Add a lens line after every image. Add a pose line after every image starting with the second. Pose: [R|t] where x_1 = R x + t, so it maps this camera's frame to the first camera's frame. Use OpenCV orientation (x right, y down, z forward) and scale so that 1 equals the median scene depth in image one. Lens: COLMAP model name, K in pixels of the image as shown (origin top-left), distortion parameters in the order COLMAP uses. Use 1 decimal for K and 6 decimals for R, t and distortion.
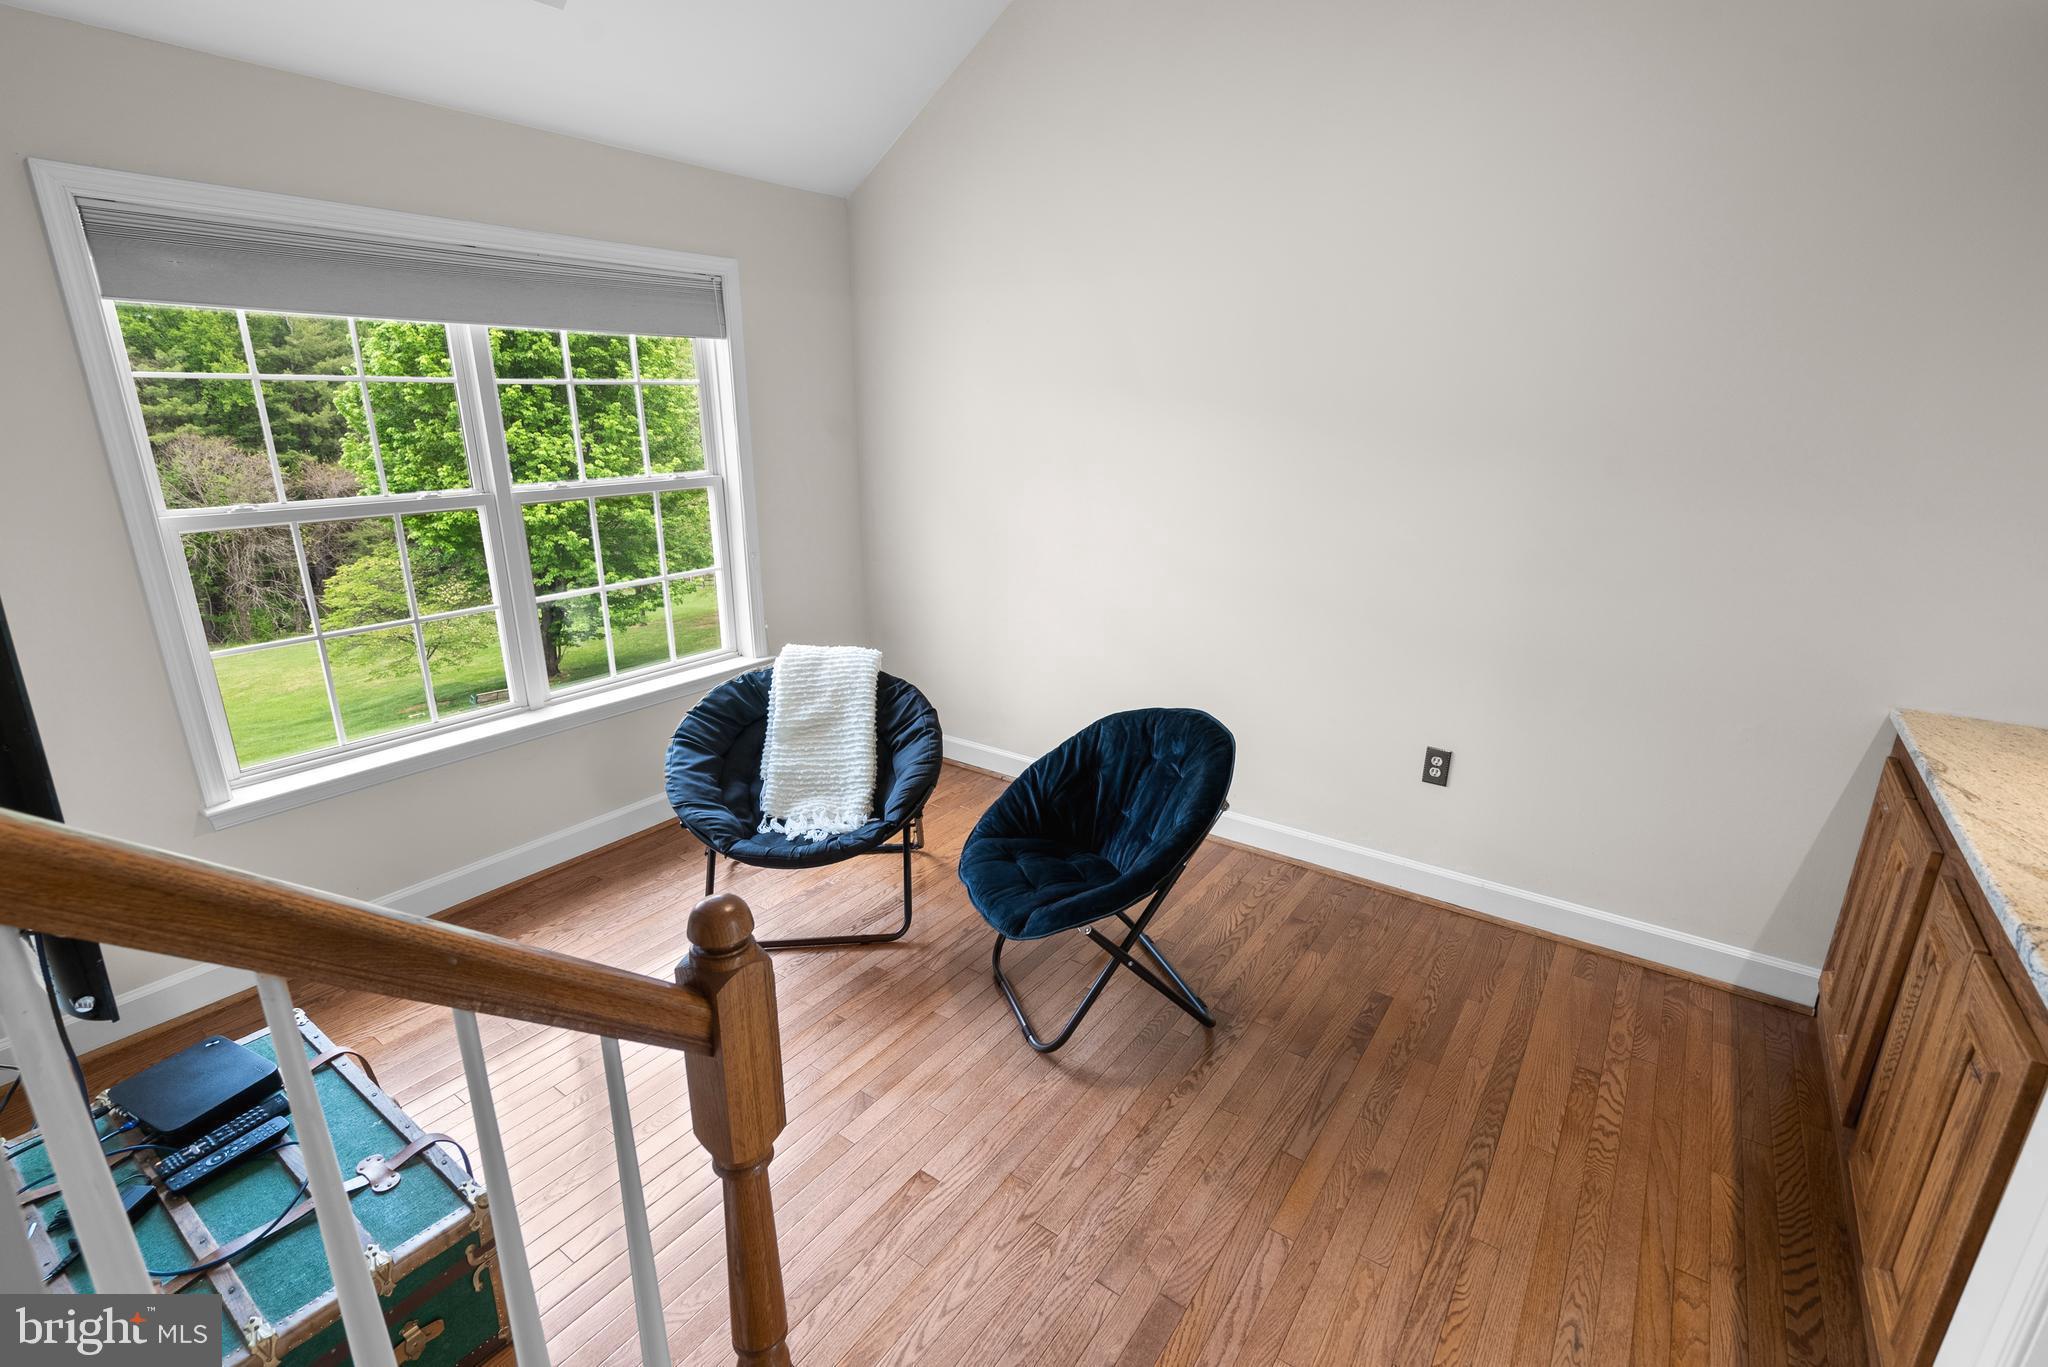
lens RADIAL K [[933.8, 0, 1022.5], [0, 933.8, 681.3], [0, 0, 1]] dist [-0.003591, 0.001897]
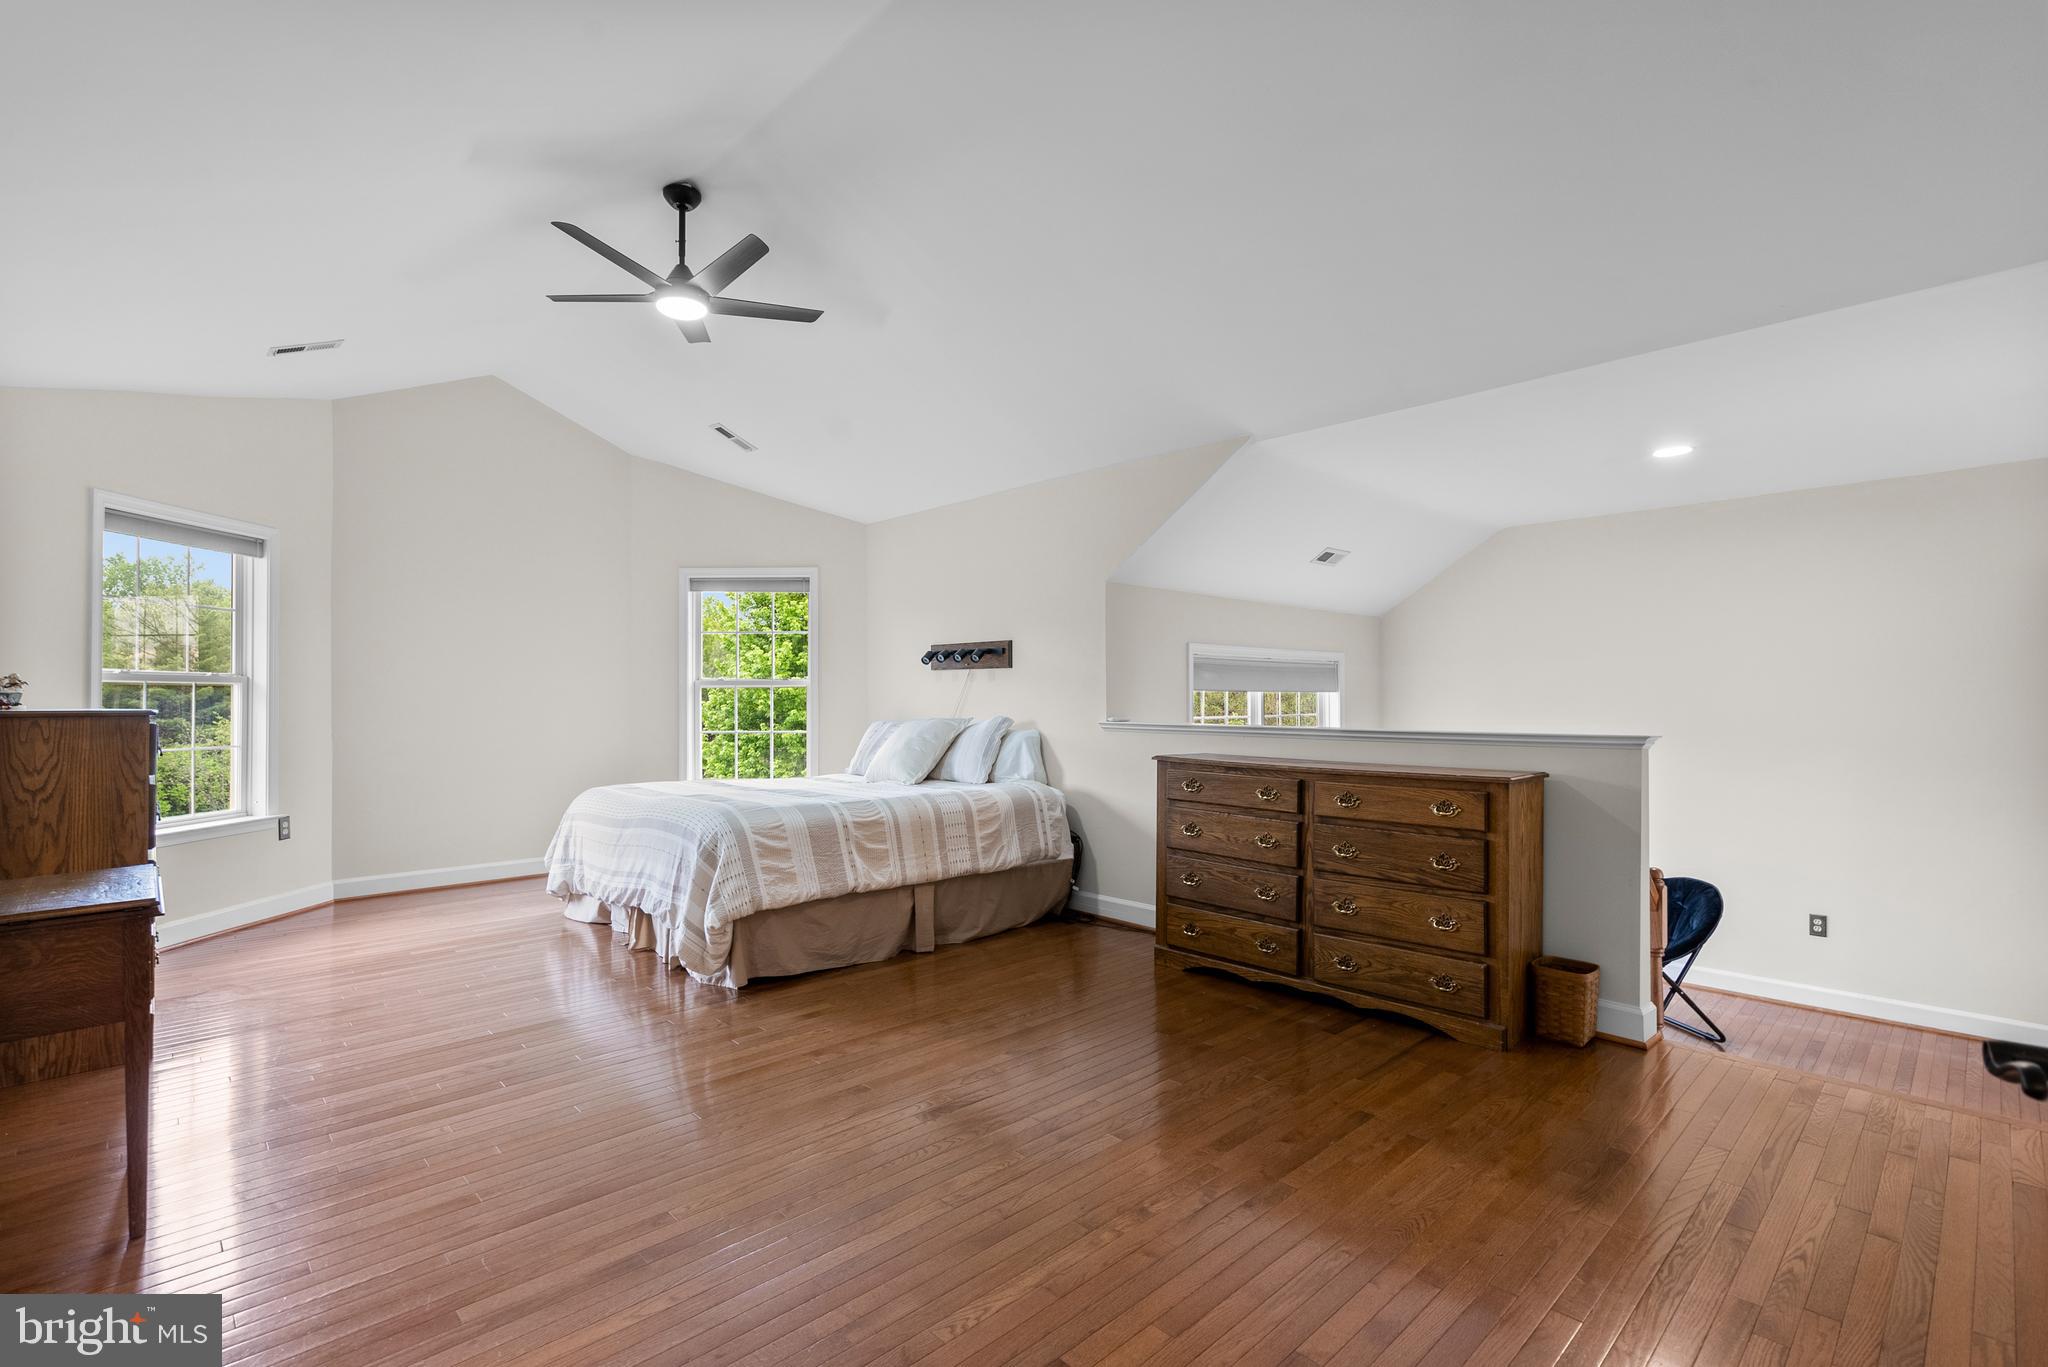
lens RADIAL K [[933.8, 0, 1024.4], [0, 933.8, 689.5], [0, 0, 1]] dist [-0.003591, 0.001897]
pose [[0.981657, -0.006819, -0.190534, -0.694249], [-0.051117, 0.953357, -0.297485, 0.267965], [0.183675, 0.301767, 0.935521, -1.067313]]
